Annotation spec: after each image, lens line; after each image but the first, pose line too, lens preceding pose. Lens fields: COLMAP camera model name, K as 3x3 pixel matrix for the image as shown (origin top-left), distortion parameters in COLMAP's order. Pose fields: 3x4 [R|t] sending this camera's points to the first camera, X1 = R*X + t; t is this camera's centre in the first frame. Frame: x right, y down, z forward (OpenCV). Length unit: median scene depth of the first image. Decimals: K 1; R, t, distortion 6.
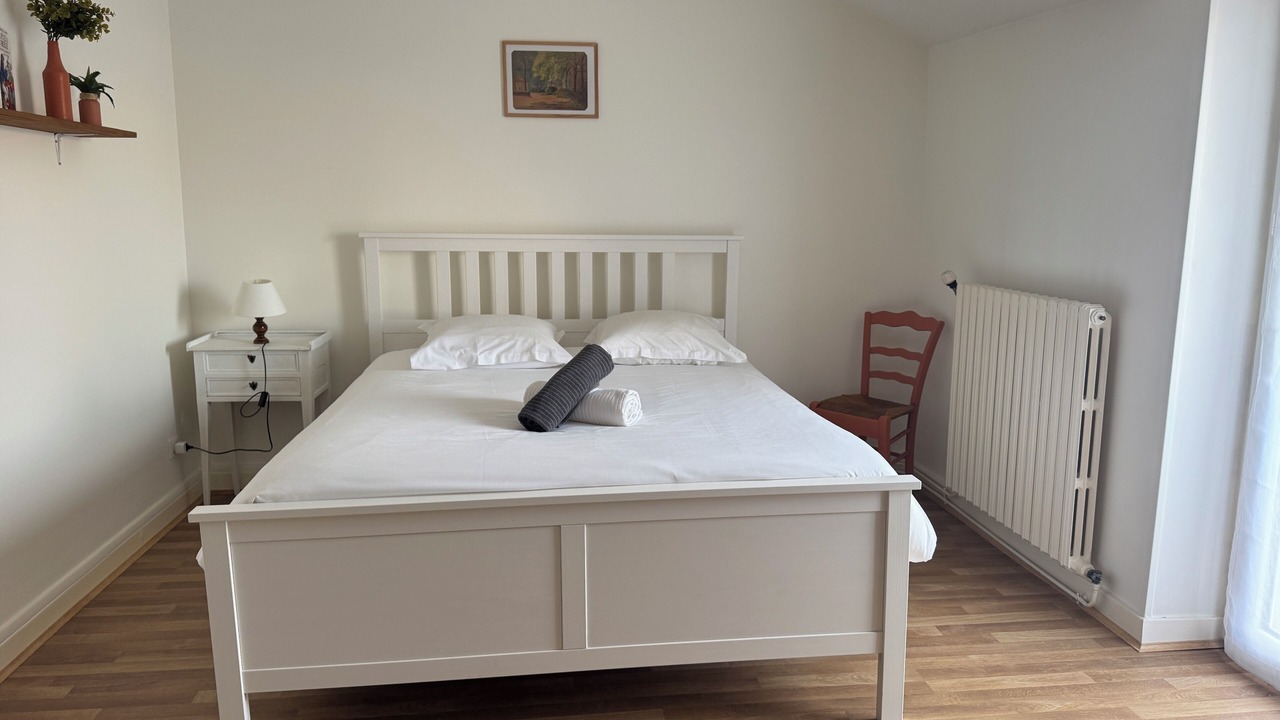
lens RADIAL K [[906.6, 0, 640.0], [0, 906.6, 360.0], [0, 0, 1]] dist [0.075658, -0.098770]
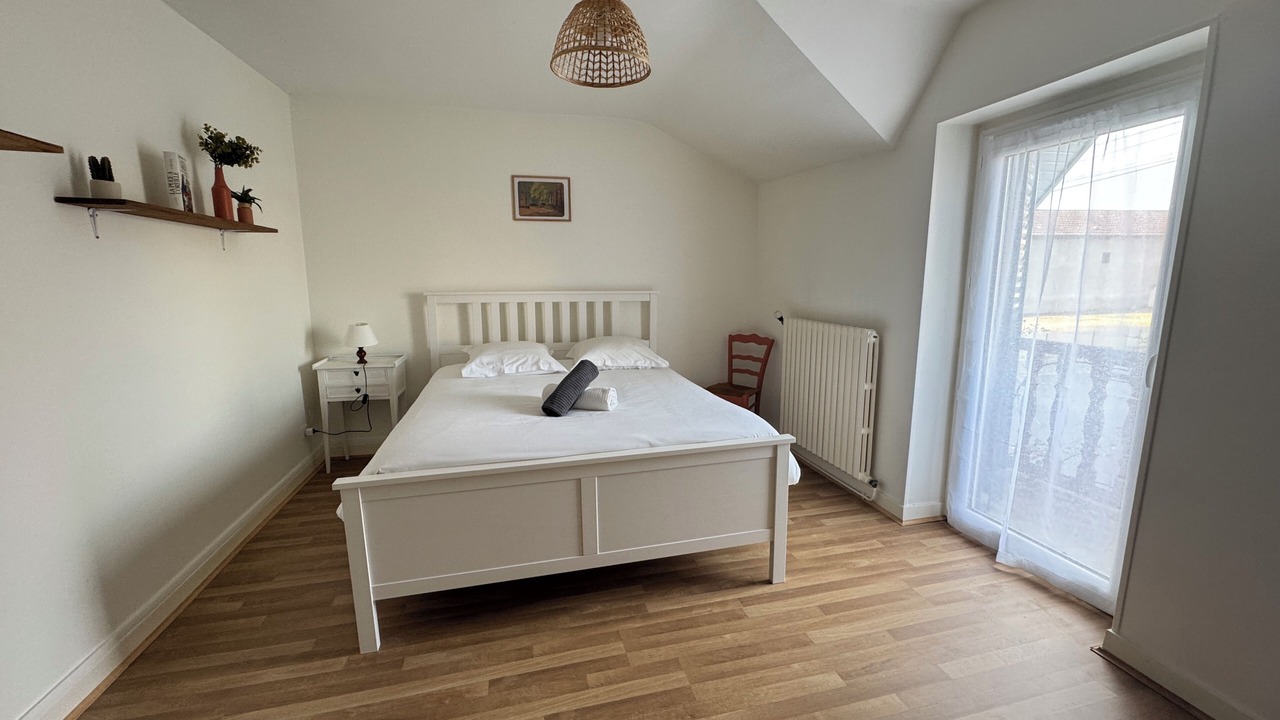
lens RADIAL K [[512.1, 0, 637.6], [0, 512.1, 356.0], [0, 0, 1]] dist [-0.003126, -0.000025]
pose [[0.990684, -0.026600, 0.133554, -0.074613], [0.027754, 0.999592, -0.006786, -0.014244], [-0.133319, 0.010429, 0.991018, 0.079530]]
